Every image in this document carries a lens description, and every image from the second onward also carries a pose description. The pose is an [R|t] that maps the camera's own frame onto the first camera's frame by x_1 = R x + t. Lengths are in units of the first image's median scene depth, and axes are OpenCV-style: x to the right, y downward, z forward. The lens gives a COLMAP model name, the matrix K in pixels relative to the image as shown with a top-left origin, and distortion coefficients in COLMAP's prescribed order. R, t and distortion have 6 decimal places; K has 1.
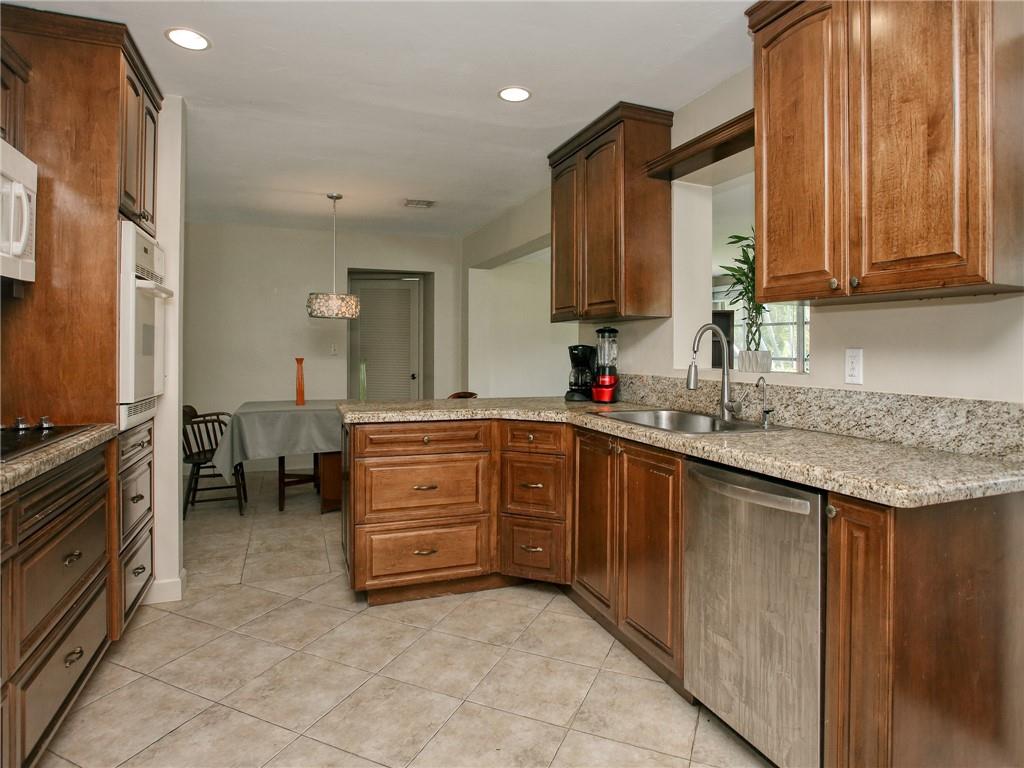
lens RADIAL K [[588.2, 0, 538.6], [0, 588.2, 360.8], [0, 0, 1]] dist [-0.002689, 0.000498]
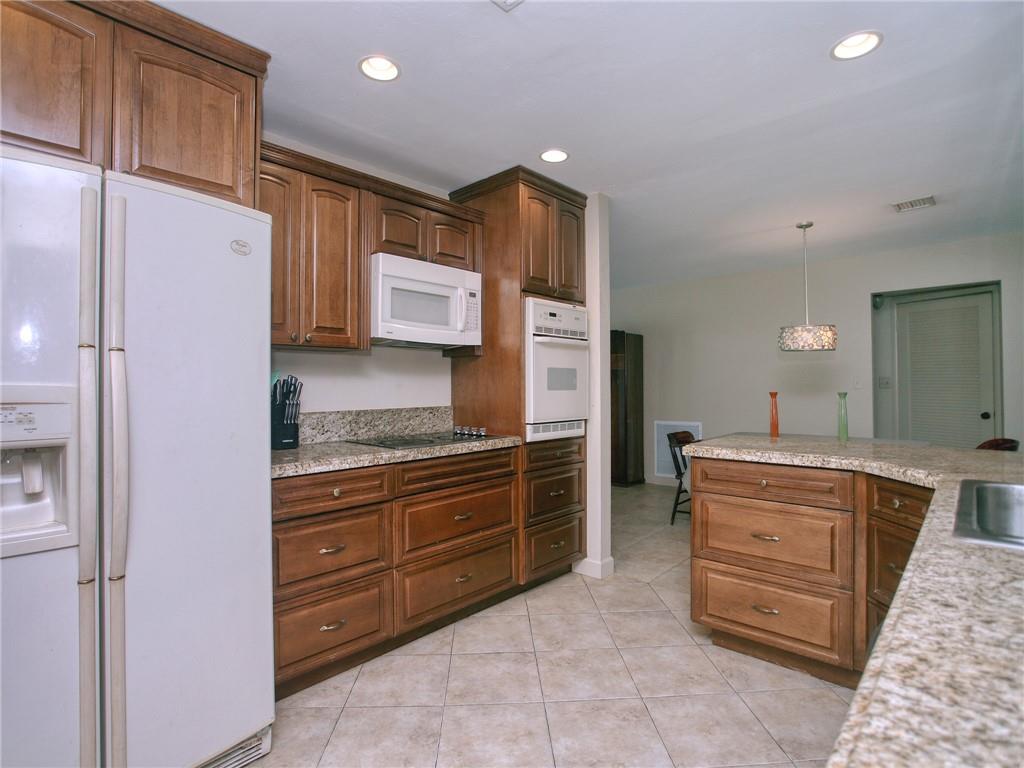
lens RADIAL K [[538.3, 0, 511.7], [0, 538.3, 389.4], [0, 0, 1]] dist [-0.030466, 0.000807]
pose [[0.432218, -0.004358, -0.901759, 0.375383], [-0.006517, 0.999947, -0.007956, 0.000481], [0.901746, 0.009316, 0.432166, 0.309415]]
